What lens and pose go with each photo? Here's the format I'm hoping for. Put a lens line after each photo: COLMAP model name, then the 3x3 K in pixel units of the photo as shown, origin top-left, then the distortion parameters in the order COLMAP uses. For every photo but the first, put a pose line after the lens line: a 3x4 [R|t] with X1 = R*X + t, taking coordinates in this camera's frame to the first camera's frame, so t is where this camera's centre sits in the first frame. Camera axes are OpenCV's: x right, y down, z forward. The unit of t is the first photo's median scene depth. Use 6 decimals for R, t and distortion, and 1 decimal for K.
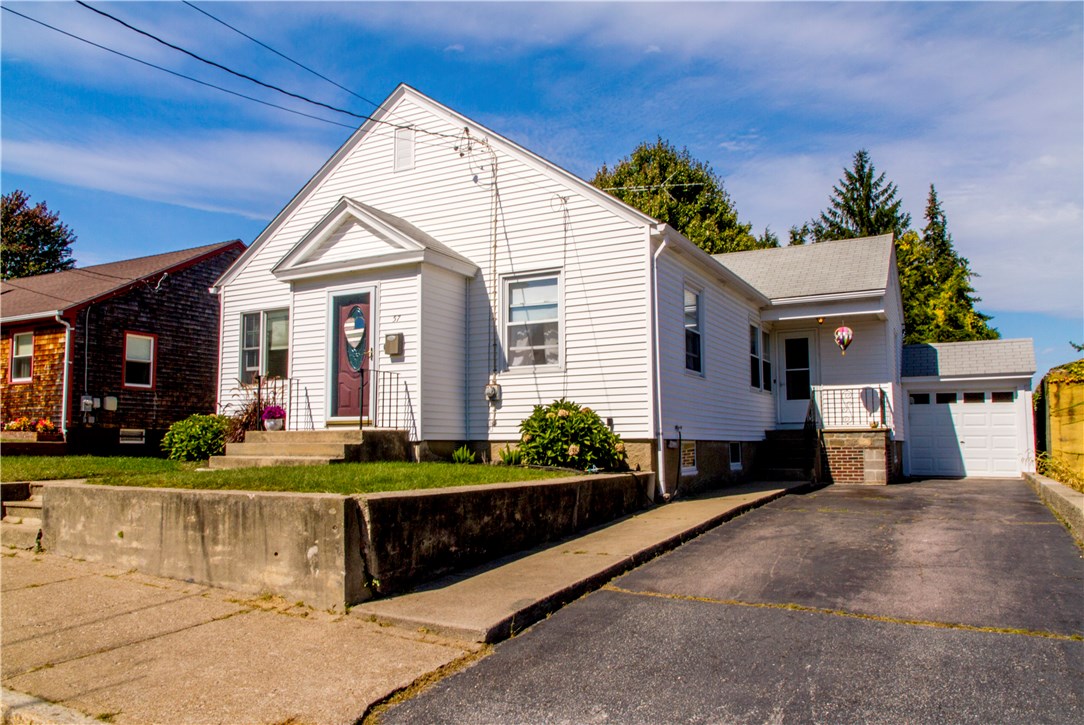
lens RADIAL K [[815.9, 0, 542.4], [0, 815.9, 373.5], [0, 0, 1]] dist [-0.014905, 0.013634]
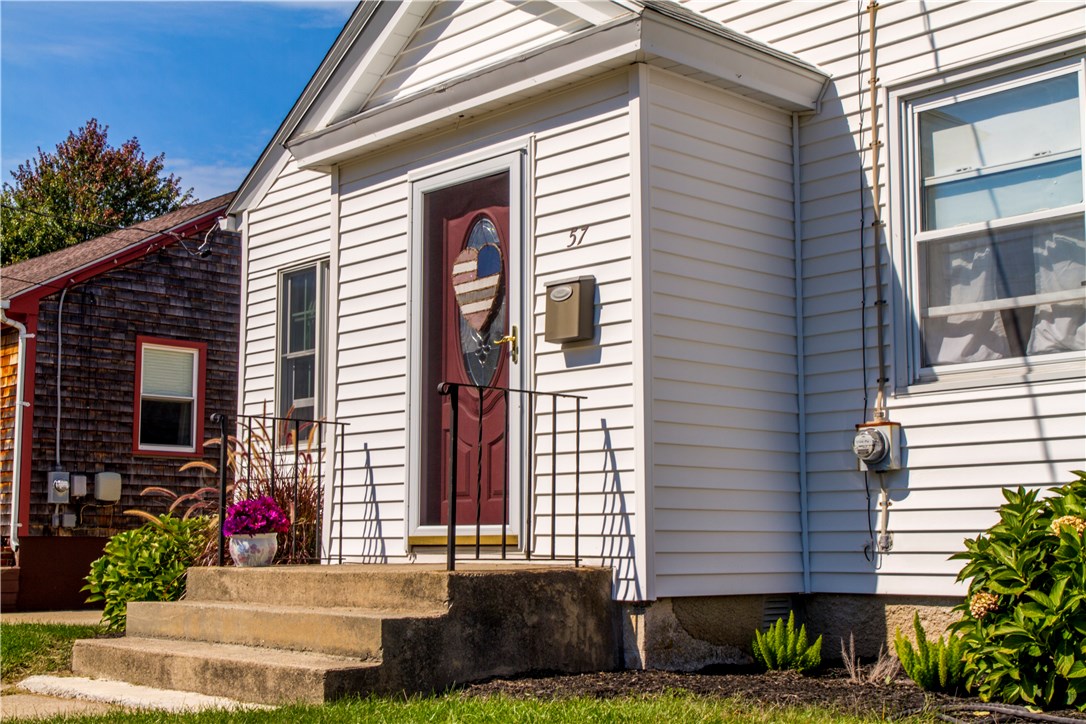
lens RADIAL K [[1477.8, 0, 539.4], [0, 1477.8, 390.5], [0, 0, 1]] dist [0.011643, 0.000000]
pose [[0.944328, -0.032195, -0.327426, 0.005296], [0.026131, 0.999396, -0.022903, 0.009280], [0.327966, 0.013072, 0.944599, 0.362047]]
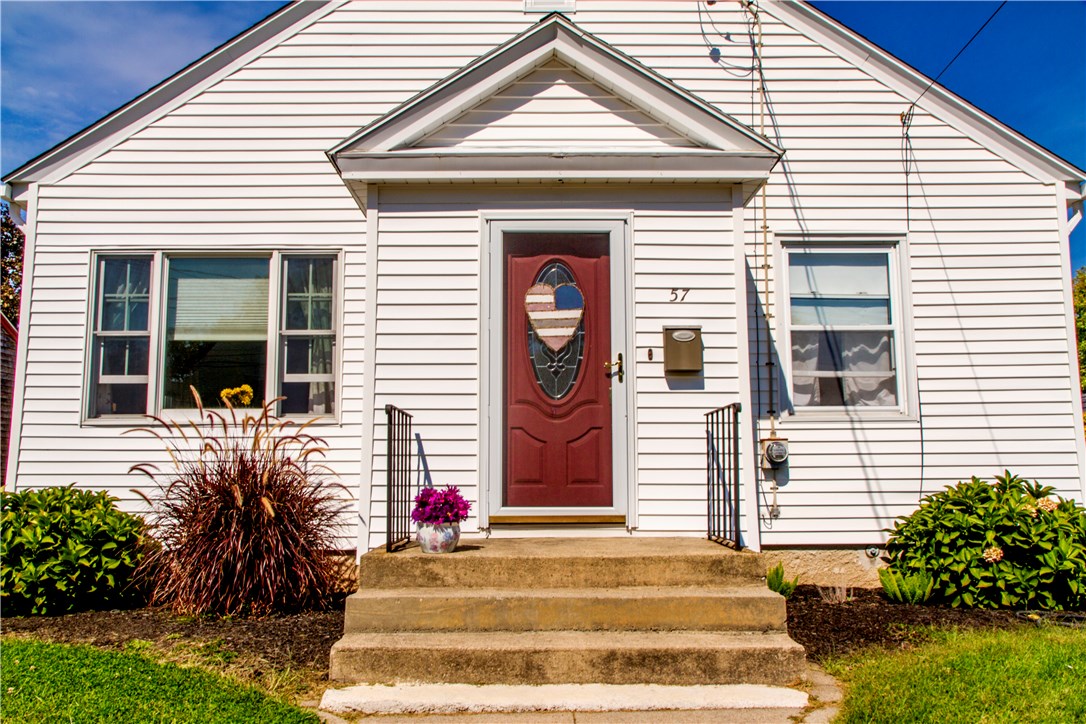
lens RADIAL K [[865.4, 0, 552.6], [0, 865.4, 377.9], [0, 0, 1]] dist [-0.016379, 0.015999]
pose [[0.871045, 0.057044, 0.487879, -0.420940], [-0.042556, 0.998263, -0.040743, 0.002667], [-0.489356, 0.014727, 0.871960, 0.531136]]
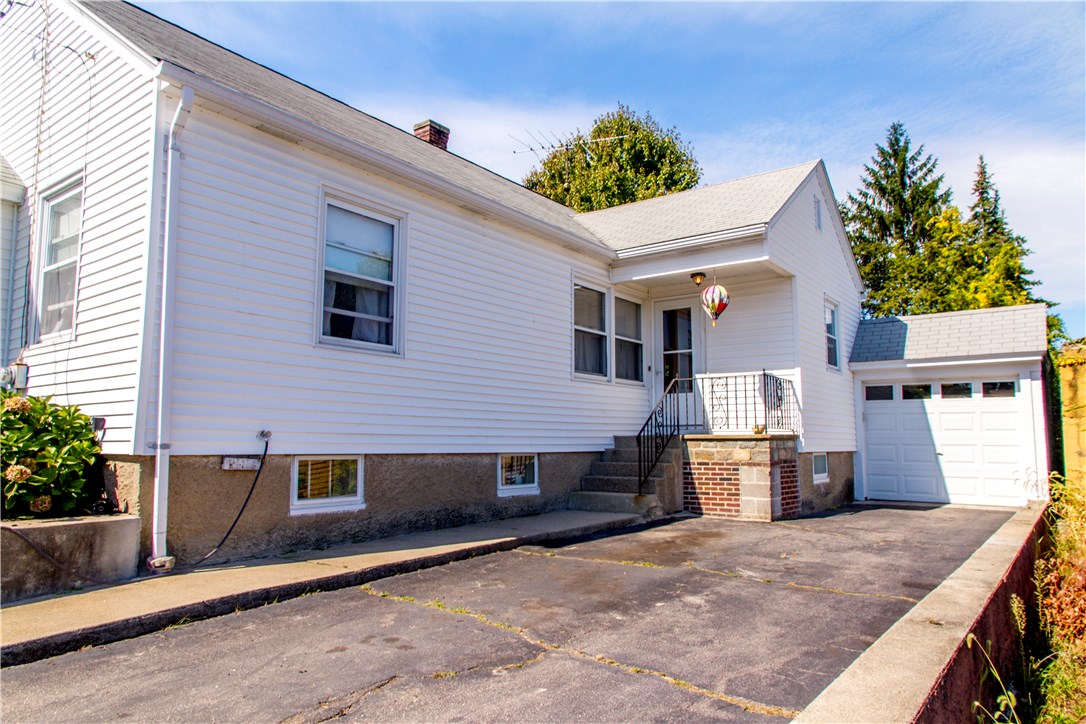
lens RADIAL K [[711.1, 0, 541.0], [0, 711.1, 373.1], [0, 0, 1]] dist [0.000703, -0.006218]
pose [[0.985845, -0.008400, -0.167450, 0.396828], [0.006676, 0.999919, -0.010859, 0.026661], [0.167527, 0.009587, 0.985821, 0.476932]]
